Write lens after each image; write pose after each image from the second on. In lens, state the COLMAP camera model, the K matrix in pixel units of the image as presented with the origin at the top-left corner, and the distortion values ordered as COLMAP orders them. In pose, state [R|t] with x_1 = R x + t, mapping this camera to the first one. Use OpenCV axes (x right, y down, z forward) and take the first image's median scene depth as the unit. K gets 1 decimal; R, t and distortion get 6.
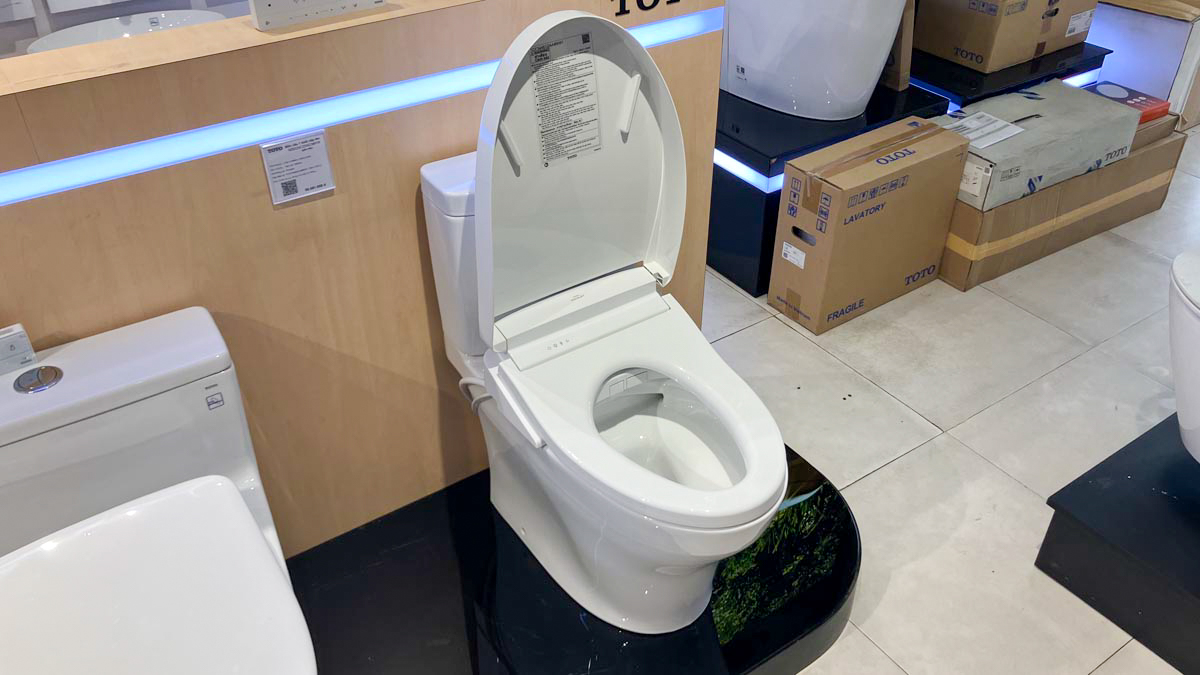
lens RADIAL K [[988.6, 0, 600.0], [0, 988.6, 337.5], [0, 0, 1]] dist [0.007517, -0.012304]
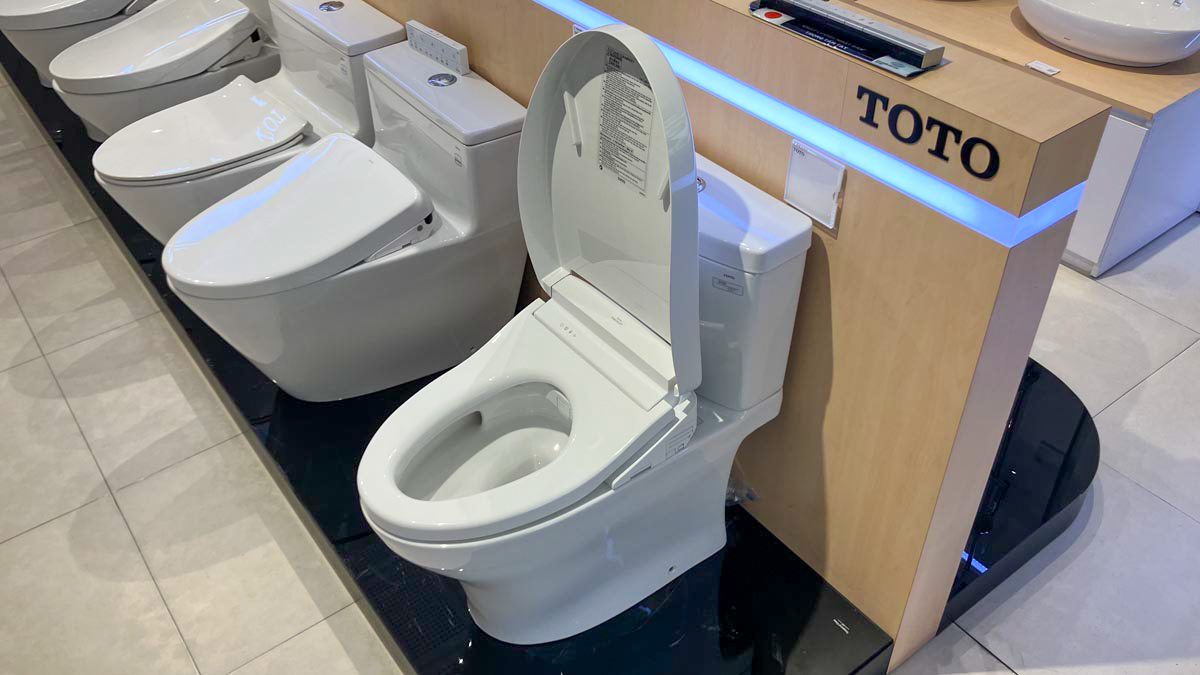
lens RADIAL K [[988.6, 0, 600.0], [0, 988.6, 337.5], [0, 0, 1]] dist [0.007517, -0.012304]
pose [[0.043820, 0.638935, -0.768012, 0.550542], [-0.566386, 0.649159, 0.507740, -0.387032], [0.822974, 0.412742, 0.390330, 0.483751]]
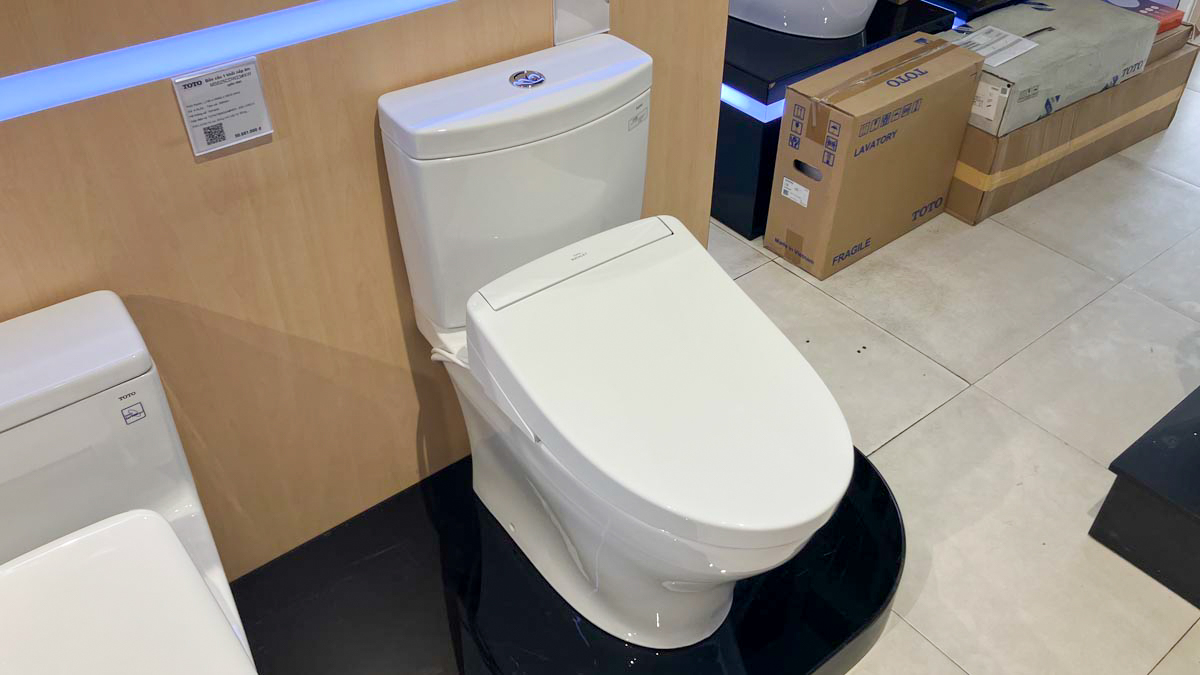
lens RADIAL K [[991.8, 0, 607.2], [0, 991.8, 334.3], [0, 0, 1]] dist [-0.005275, 0.013371]
pose [[0.997292, -0.040201, 0.061578, -0.041383], [0.036235, 0.997278, 0.064214, -0.022789], [-0.063992, -0.061809, 0.996034, 0.133511]]
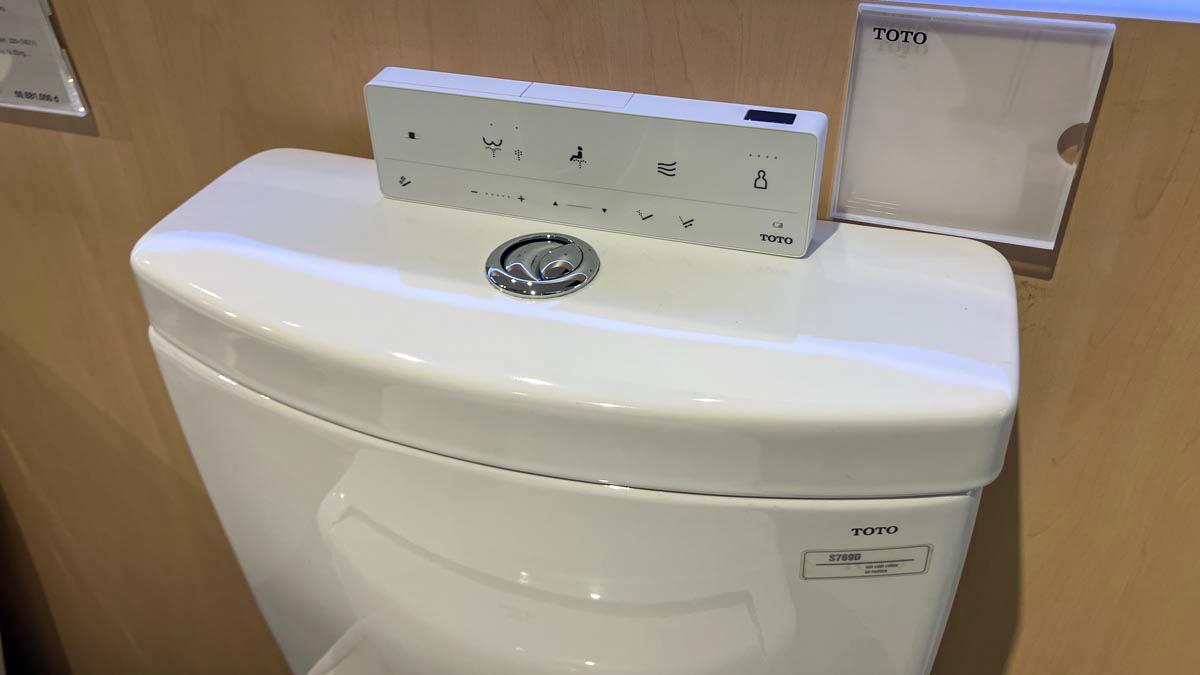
lens RADIAL K [[916.8, 0, 600.0], [0, 916.8, 337.5], [0, 0, 1]] dist [-0.001571, -0.003667]
pose [[0.618328, 0.457645, -0.638930, 0.083114], [-0.451510, 0.872272, 0.187828, -0.167512], [0.643280, 0.172344, 0.745982, 0.636374]]
